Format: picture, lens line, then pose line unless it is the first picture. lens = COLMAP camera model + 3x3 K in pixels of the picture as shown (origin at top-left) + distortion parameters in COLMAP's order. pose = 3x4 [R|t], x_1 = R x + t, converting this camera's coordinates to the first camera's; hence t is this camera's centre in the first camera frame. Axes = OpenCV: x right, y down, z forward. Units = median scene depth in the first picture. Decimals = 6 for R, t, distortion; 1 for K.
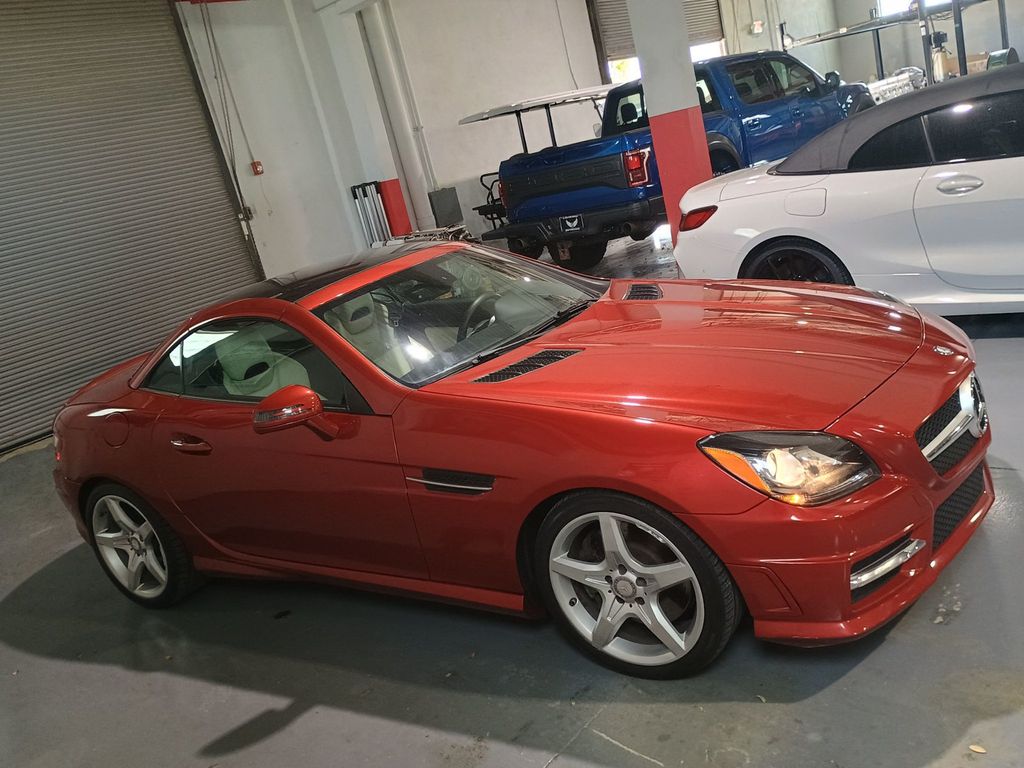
lens RADIAL K [[898.8, 0, 548.4], [0, 898.8, 400.5], [0, 0, 1]] dist [0.068130, -0.085981]
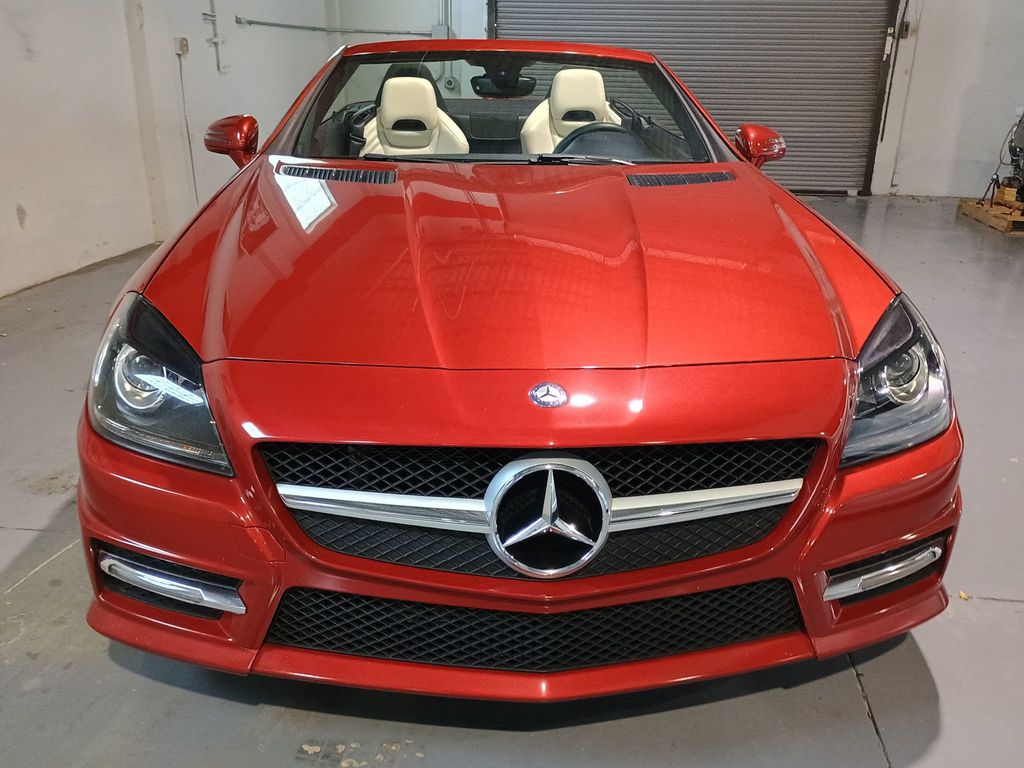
lens RADIAL K [[898.8, 0, 521.5], [0, 898.8, 417.5], [0, 0, 1]] dist [0.068130, -0.085981]
pose [[0.544507, 0.515644, -0.661531, 0.399803], [-0.378186, 0.854916, 0.355096, -0.114077], [0.748657, 0.056829, 0.660517, 0.340244]]
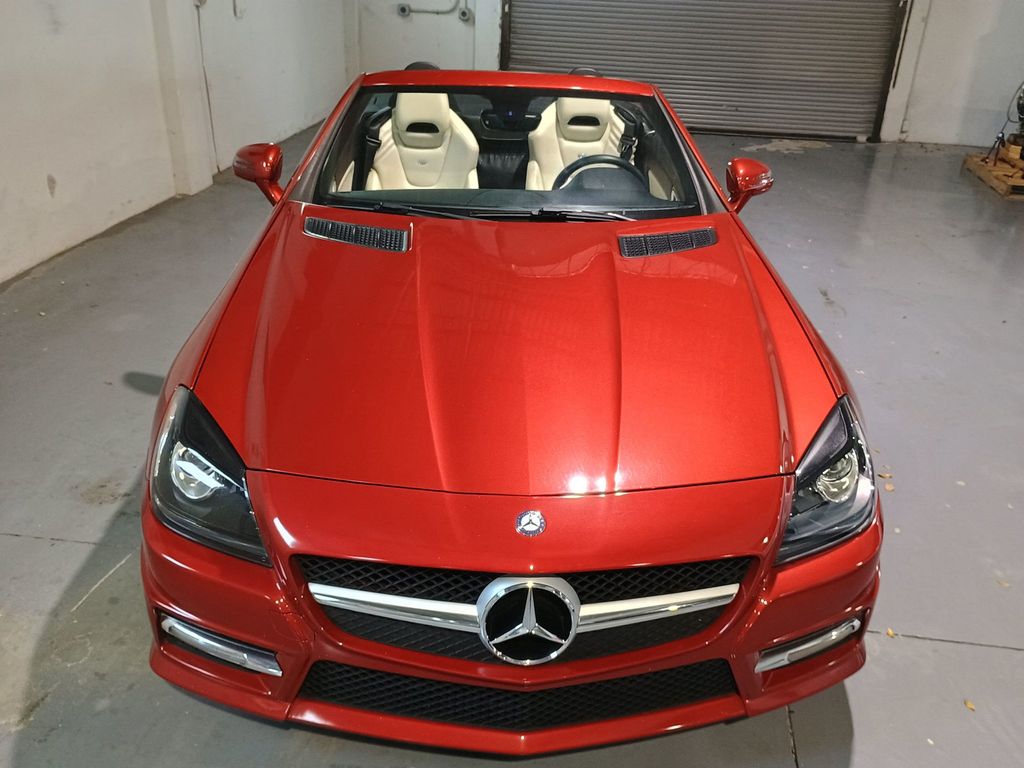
lens RADIAL K [[898.8, 0, 524.2], [0, 898.8, 394.1], [0, 0, 1]] dist [0.068130, -0.085981]
pose [[0.525395, 0.590317, -0.612768, 0.395813], [-0.397174, 0.807053, 0.436942, -0.206685], [0.752471, 0.013808, 0.658480, 0.304635]]
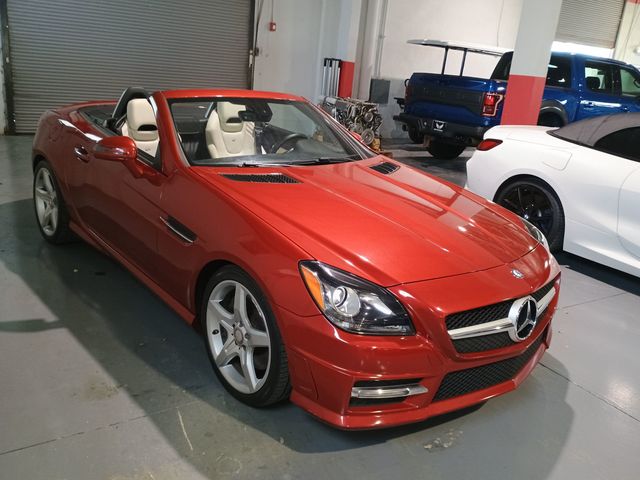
lens RADIAL K [[561.8, 0, 334.3], [0, 561.8, 244.7], [0, 0, 1]] dist [0.068130, -0.085981]
pose [[0.910273, 0.380833, -0.162384, 0.159184], [-0.373238, 0.924602, 0.076184, -0.030573], [0.179154, -0.008741, 0.983782, 0.054290]]
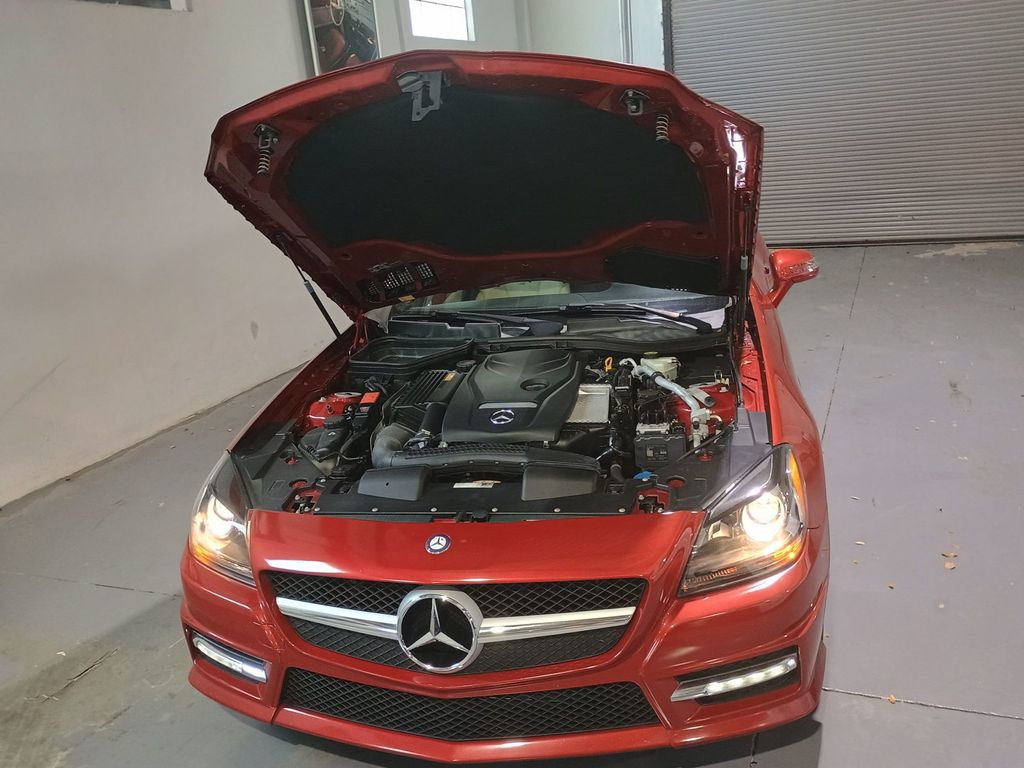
lens RADIAL K [[898.8, 0, 520.7], [0, 898.8, 389.0], [0, 0, 1]] dist [0.068130, -0.085981]
pose [[0.335077, 0.461820, -0.821246, 0.519462], [-0.256938, 0.883387, 0.391931, -0.244132], [0.906480, 0.079682, 0.414662, 0.388556]]
